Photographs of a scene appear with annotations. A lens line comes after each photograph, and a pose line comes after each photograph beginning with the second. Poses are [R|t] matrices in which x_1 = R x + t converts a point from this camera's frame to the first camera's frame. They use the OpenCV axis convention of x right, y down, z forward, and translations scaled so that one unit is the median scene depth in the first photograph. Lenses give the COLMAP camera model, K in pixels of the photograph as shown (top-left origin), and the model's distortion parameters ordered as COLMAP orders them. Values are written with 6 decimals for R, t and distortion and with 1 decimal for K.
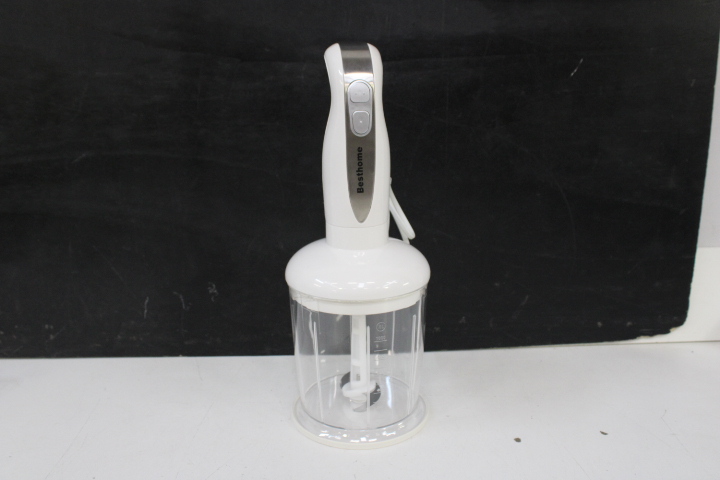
lens RADIAL K [[657.2, 0, 353.5], [0, 657.2, 229.4], [0, 0, 1]] dist [-0.101115, 0.000000]
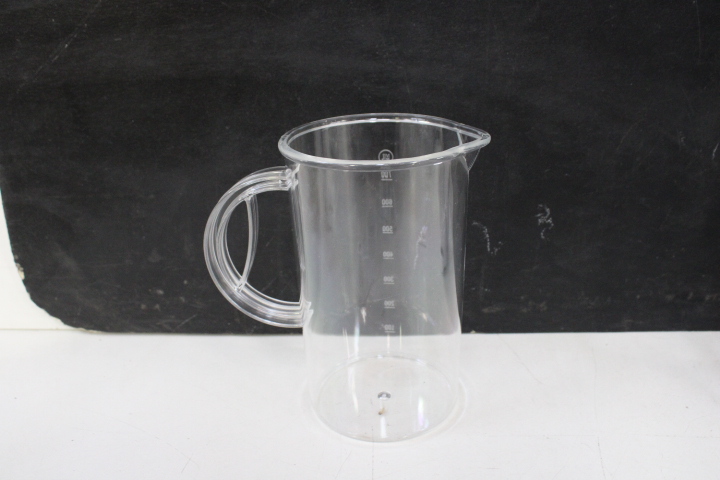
lens RADIAL K [[678.1, 0, 359.5], [0, 678.1, 241.8], [0, 0, 1]] dist [-0.101515, 0.000000]
pose [[0.996362, 0.010298, -0.084596, -0.336166], [0.001855, 0.989816, 0.142338, 0.031995], [0.085200, -0.141978, 0.986196, 0.438617]]
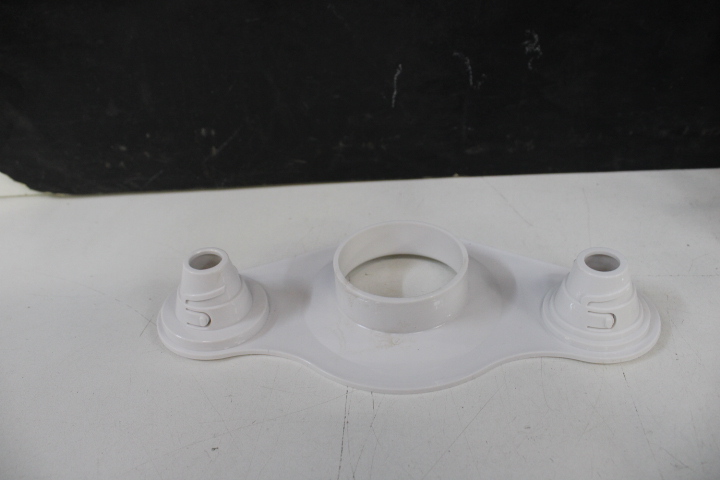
lens RADIAL K [[583.1, 0, 361.9], [0, 583.1, 235.2], [0, 0, 1]] dist [-0.146045, 0.082160]
pose [[0.997046, -0.014549, -0.075414, -0.327743], [0.038168, 0.945927, 0.322125, 0.087883], [0.066649, -0.324052, 0.943689, 0.554475]]
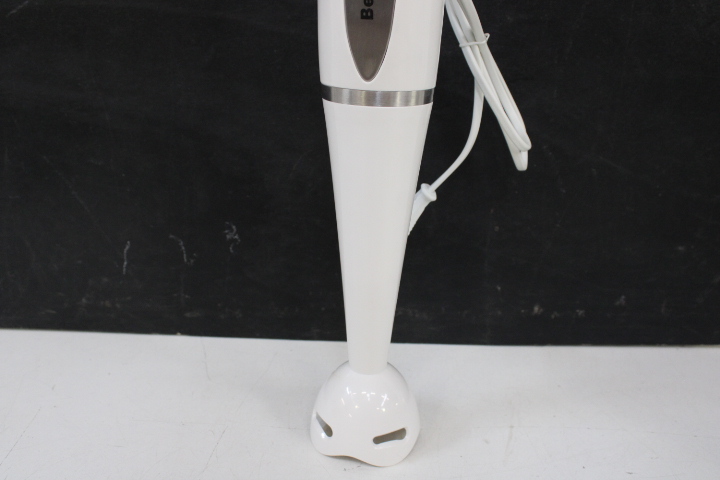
lens RADIAL K [[678.1, 0, 360.2], [0, 678.1, 238.7], [0, 0, 1]] dist [-0.101515, 0.000000]
pose [[0.998614, 0.050176, -0.015856, -0.085675], [-0.048381, 0.993972, 0.098381, 0.028025], [0.020697, -0.097478, 0.995022, 0.372764]]
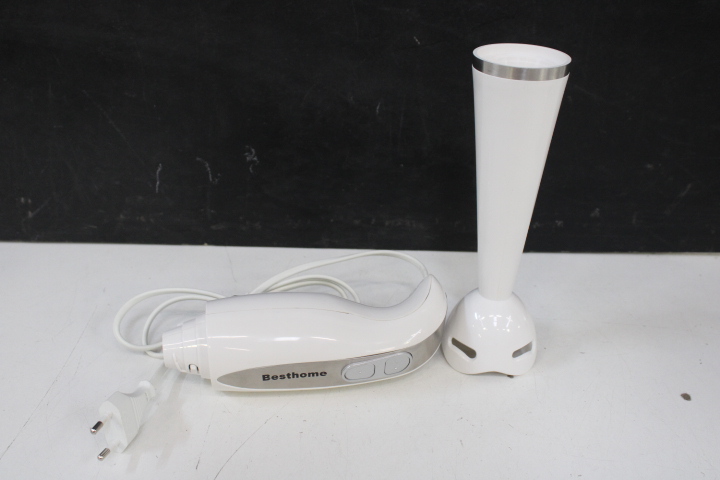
lens RADIAL K [[766.7, 0, 361.3], [0, 766.7, 242.7], [0, 0, 1]] dist [-0.088190, 0.000000]
pose [[0.998525, 0.044708, -0.030814, -0.067838], [-0.036691, 0.973893, 0.224022, -0.007961], [0.040025, -0.222561, 0.974097, 0.175867]]
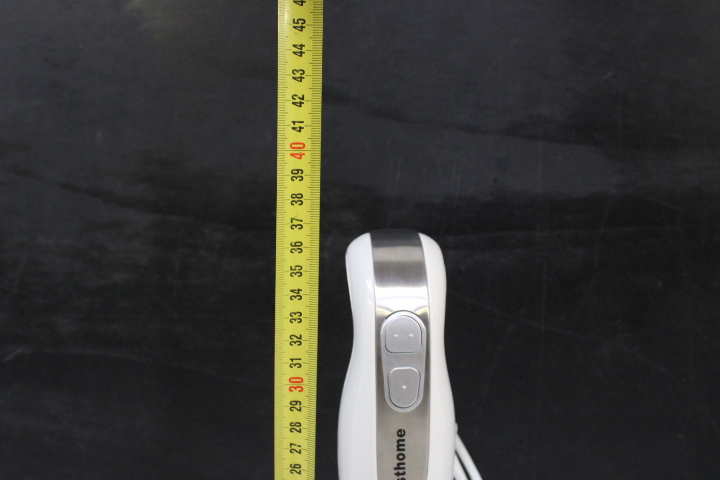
lens RADIAL K [[657.2, 0, 352.7], [0, 657.2, 241.5], [0, 0, 1]] dist [-0.101115, 0.000000]
pose [[0.995048, 0.021096, -0.097128, 0.014264], [-0.033592, 0.991091, -0.128879, -0.156103], [0.093544, 0.131504, 0.986892, 0.322016]]
